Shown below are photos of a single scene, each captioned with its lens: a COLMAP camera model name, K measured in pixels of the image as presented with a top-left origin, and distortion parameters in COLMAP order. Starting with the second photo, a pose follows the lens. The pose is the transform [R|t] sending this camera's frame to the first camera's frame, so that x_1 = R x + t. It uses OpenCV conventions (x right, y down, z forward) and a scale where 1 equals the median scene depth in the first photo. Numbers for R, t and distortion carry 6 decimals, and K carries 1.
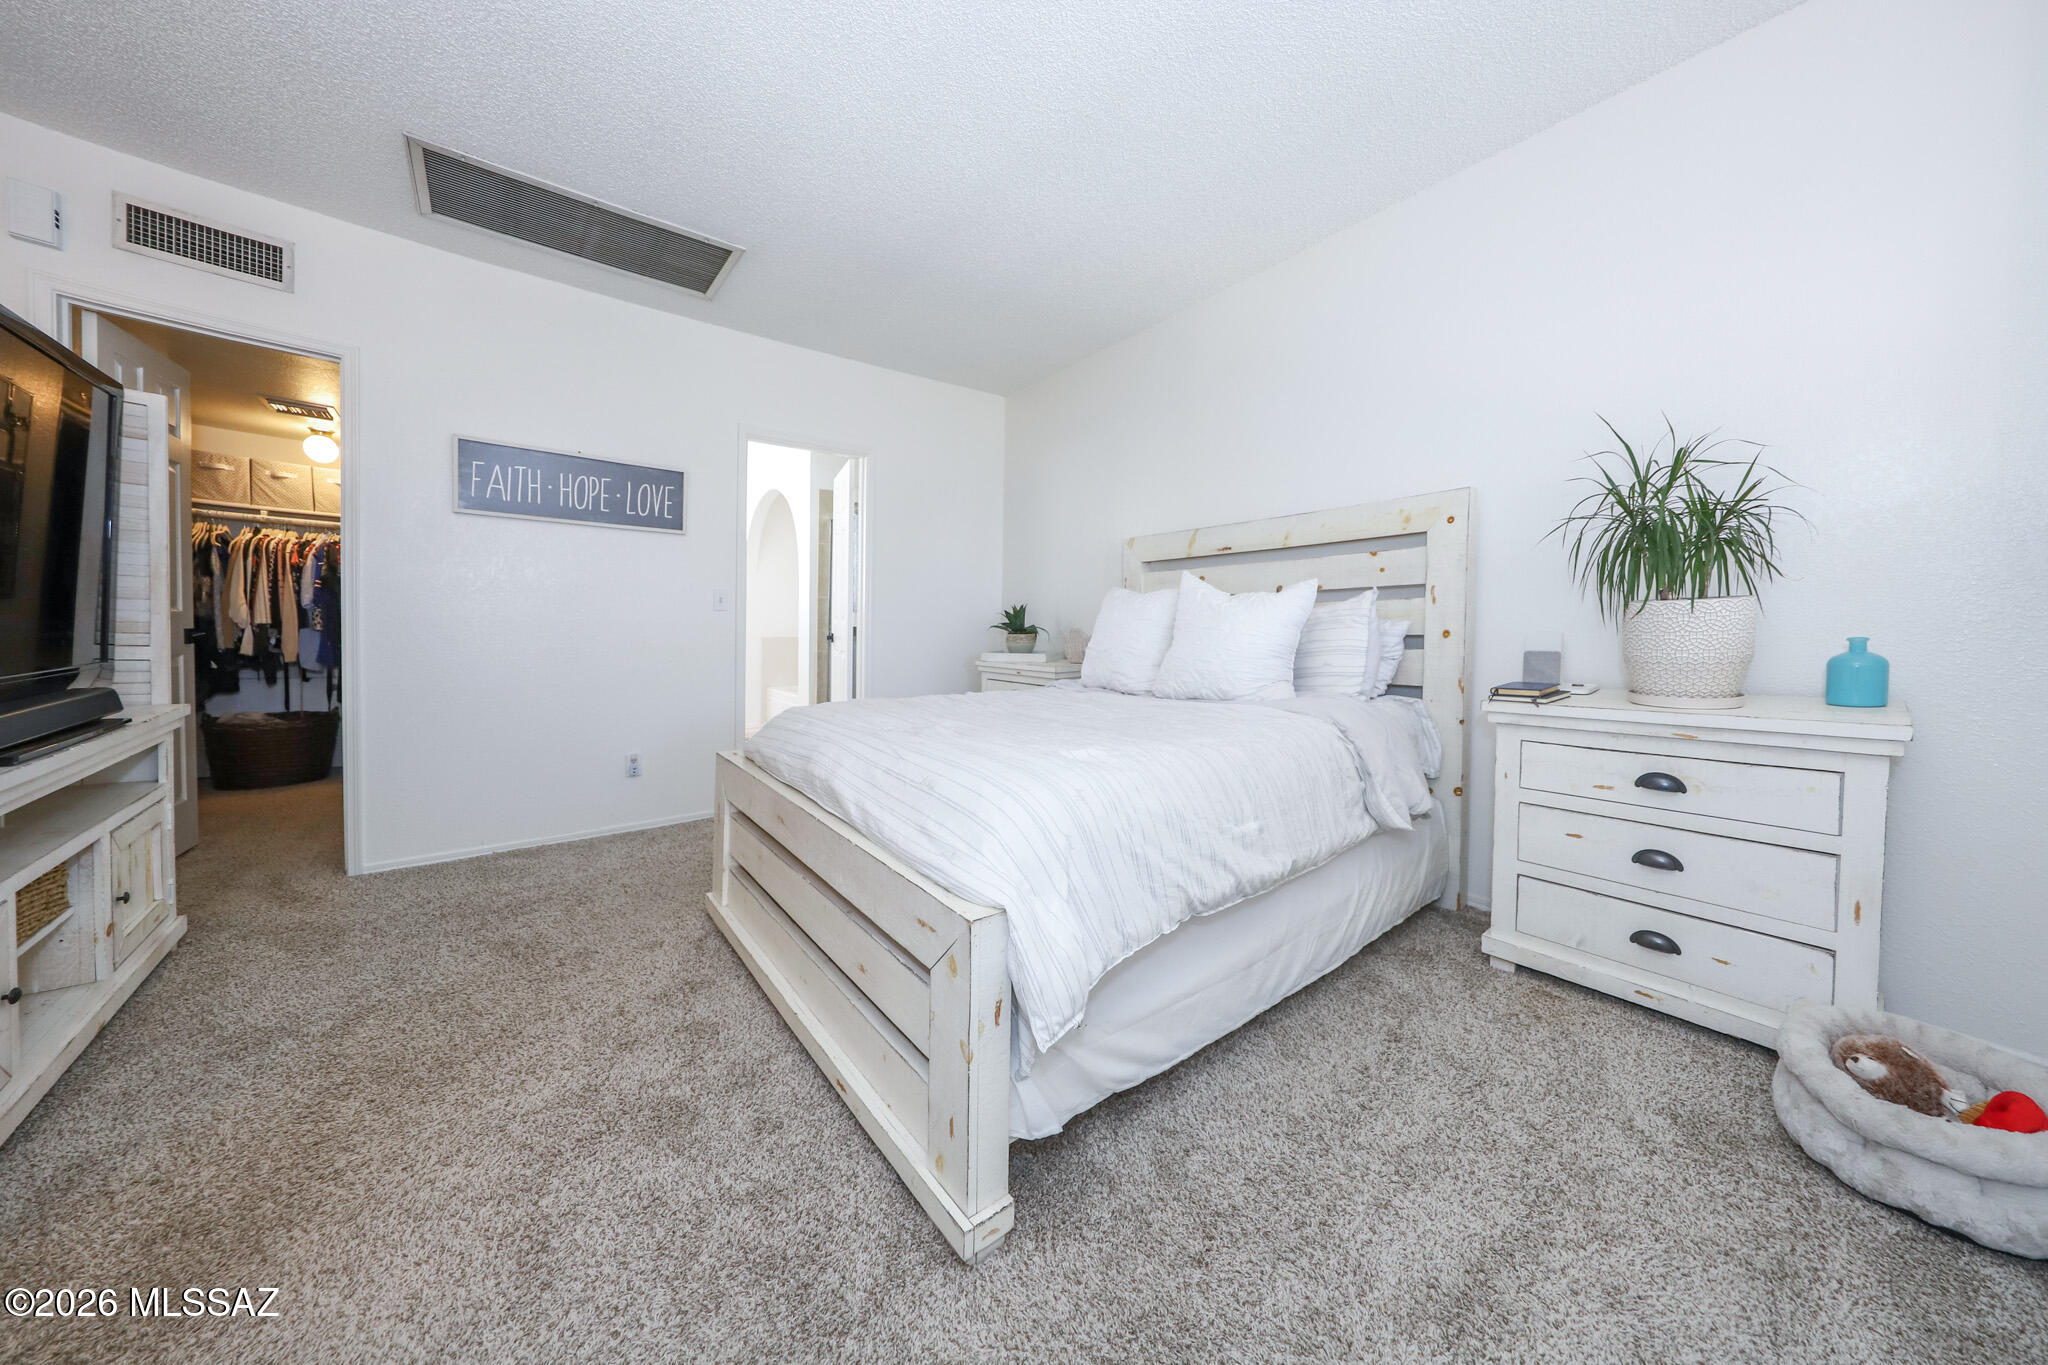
lens RADIAL K [[676.5, 0, 1034.7], [0, 676.5, 673.9], [0, 0, 1]] dist [0.032920, -0.006574]
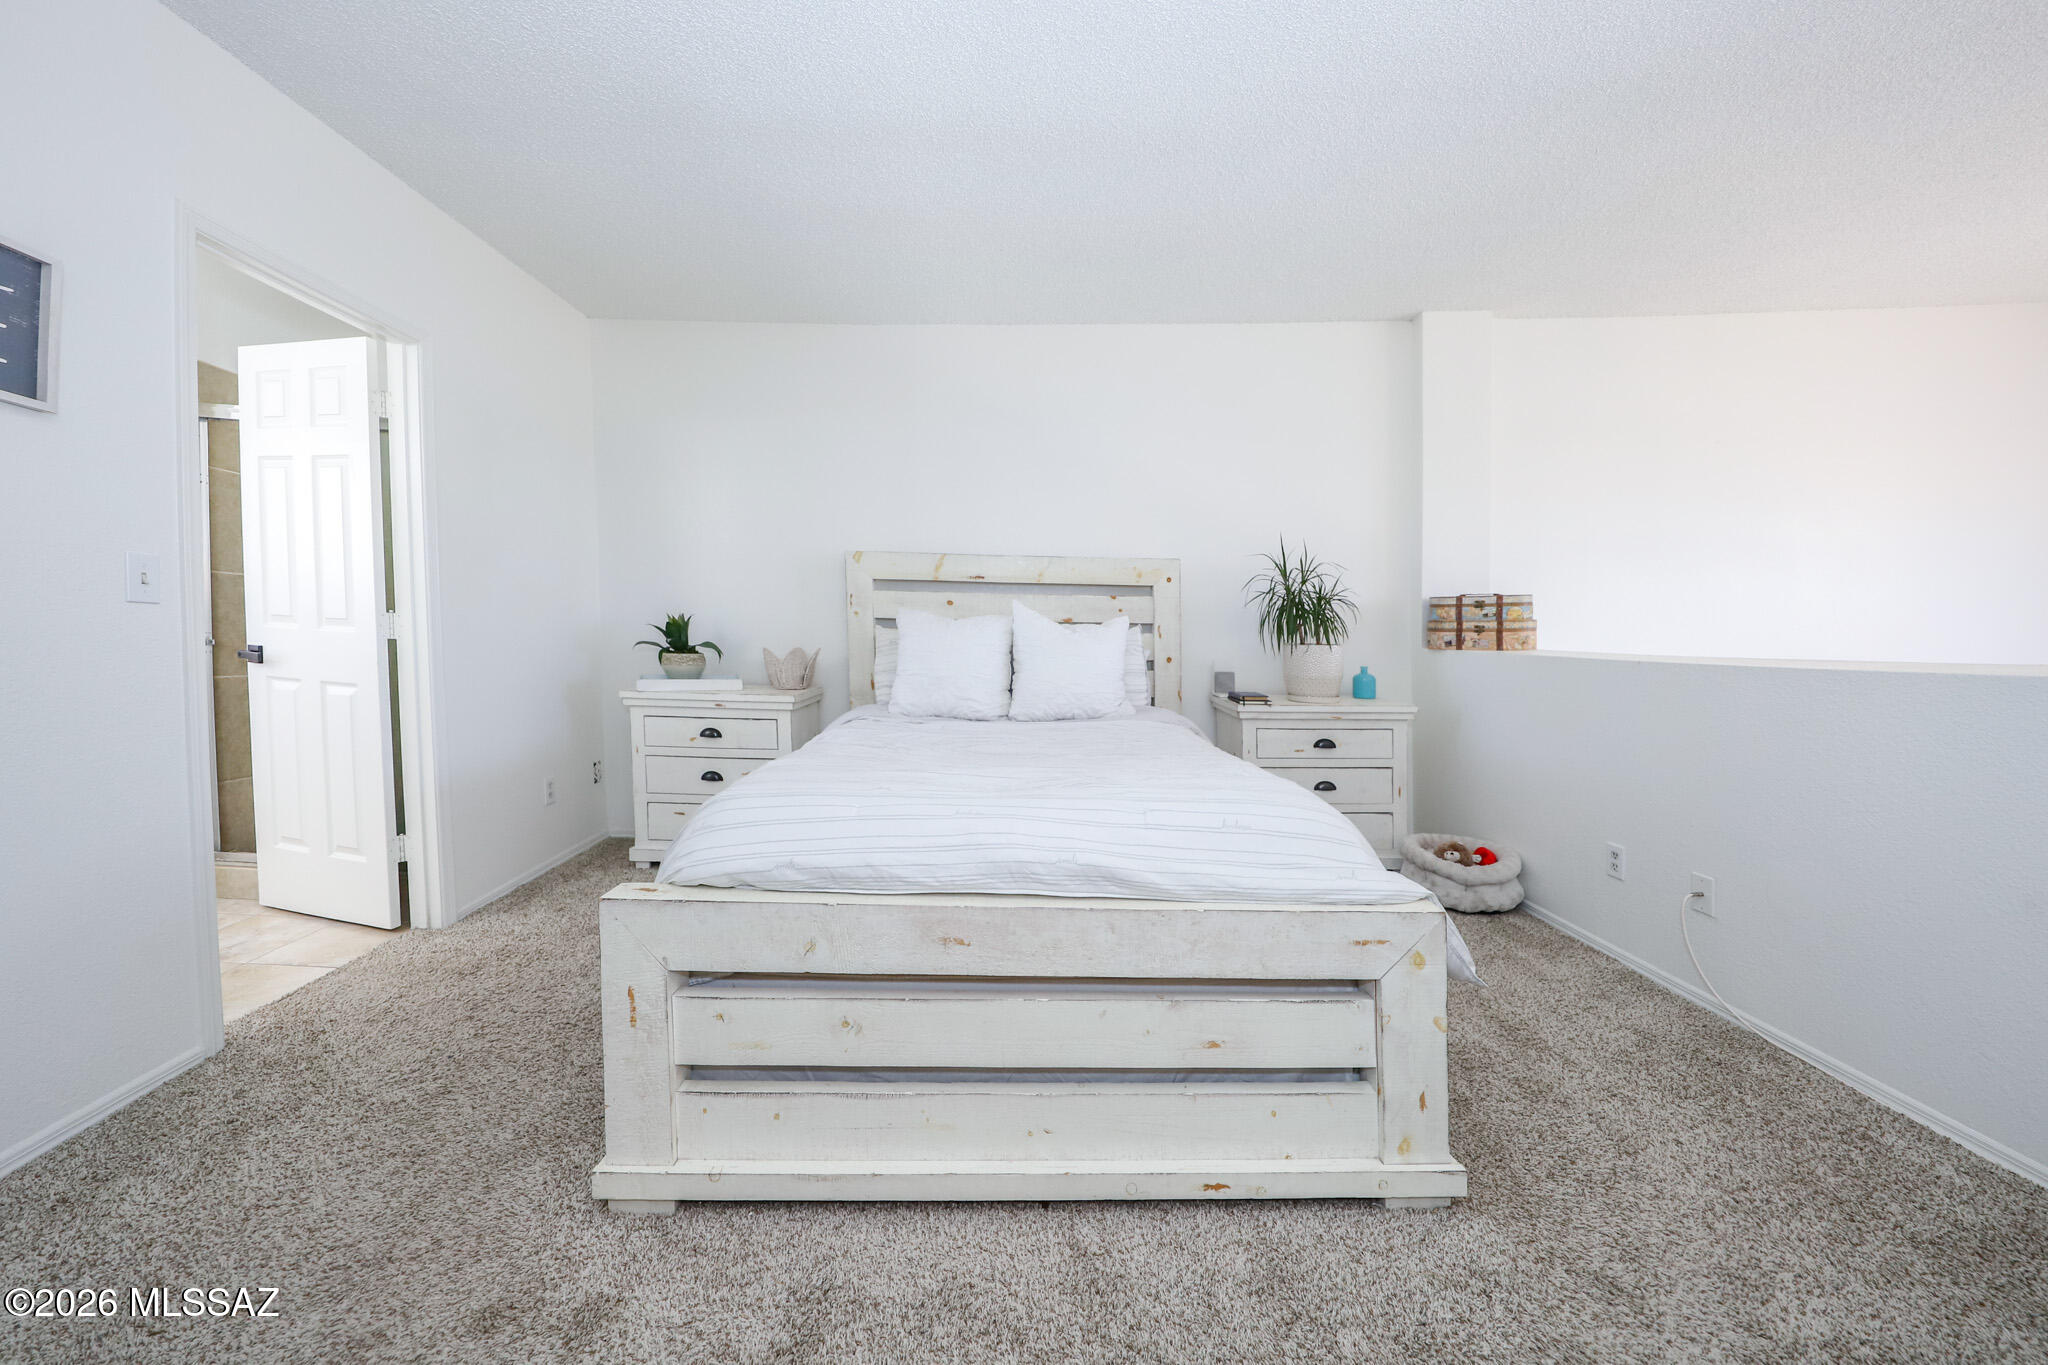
lens RADIAL K [[676.5, 0, 1034.7], [0, 676.5, 673.9], [0, 0, 1]] dist [0.032920, -0.006574]
pose [[0.573648, -0.026309, 0.818679, -0.700502], [0.034259, 0.999380, 0.008111, -0.048451], [-0.818385, 0.023394, 0.574194, 0.405947]]
